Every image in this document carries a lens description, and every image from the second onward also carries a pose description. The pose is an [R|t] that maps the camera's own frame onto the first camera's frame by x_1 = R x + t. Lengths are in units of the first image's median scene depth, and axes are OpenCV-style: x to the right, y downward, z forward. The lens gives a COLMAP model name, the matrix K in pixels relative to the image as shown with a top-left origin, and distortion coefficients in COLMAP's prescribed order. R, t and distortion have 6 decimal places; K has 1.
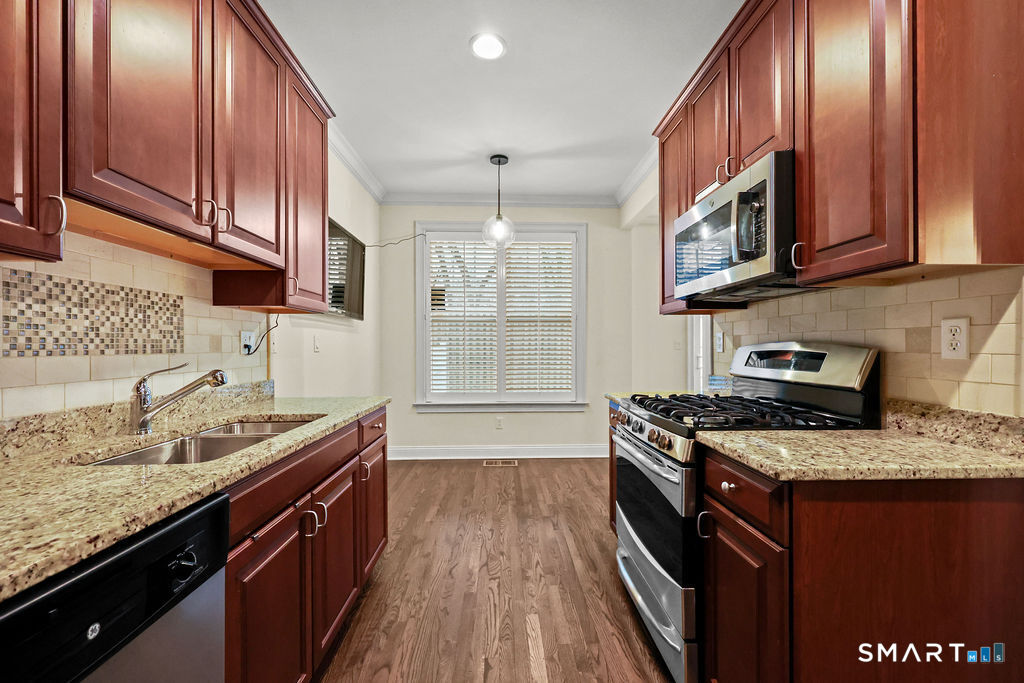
lens RADIAL K [[416.1, 0, 519.2], [0, 416.1, 347.6], [0, 0, 1]] dist [0.001288, 0.000268]
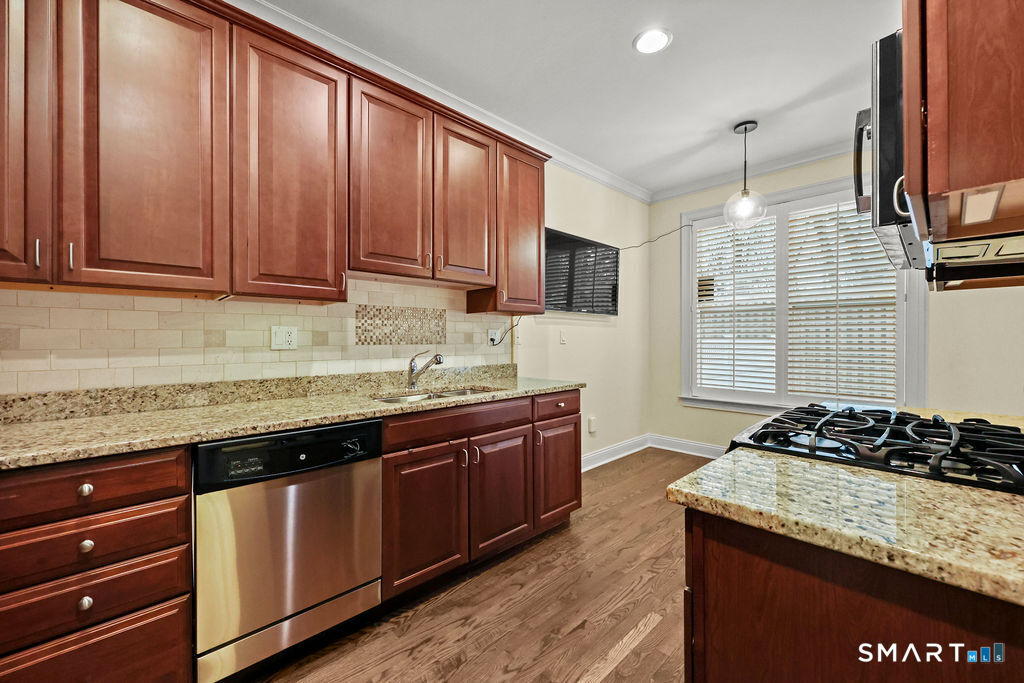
lens RADIAL K [[414.6, 0, 516.6], [0, 414.6, 339.9], [0, 0, 1]] dist [0.001214, -0.000521]
pose [[0.662738, 0.001577, -0.748850, 0.557699], [-0.000823, 0.999999, 0.001377, -0.004930], [0.748851, -0.000296, 0.662738, 0.110748]]
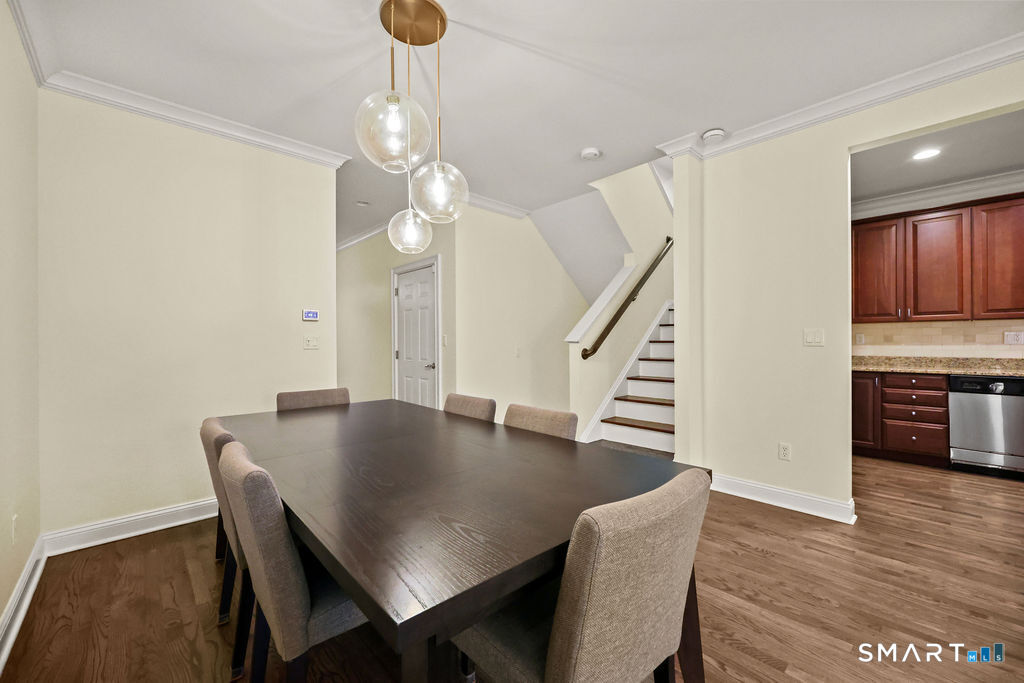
lens RADIAL K [[414.6, 0, 516.6], [0, 414.6, 339.9], [0, 0, 1]] dist [0.001214, -0.000521]
pose [[-0.754335, 0.002965, -0.656482, 2.696282], [0.005202, 0.999985, -0.001460, -0.006740], [0.656469, -0.004517, -0.754340, 0.318540]]
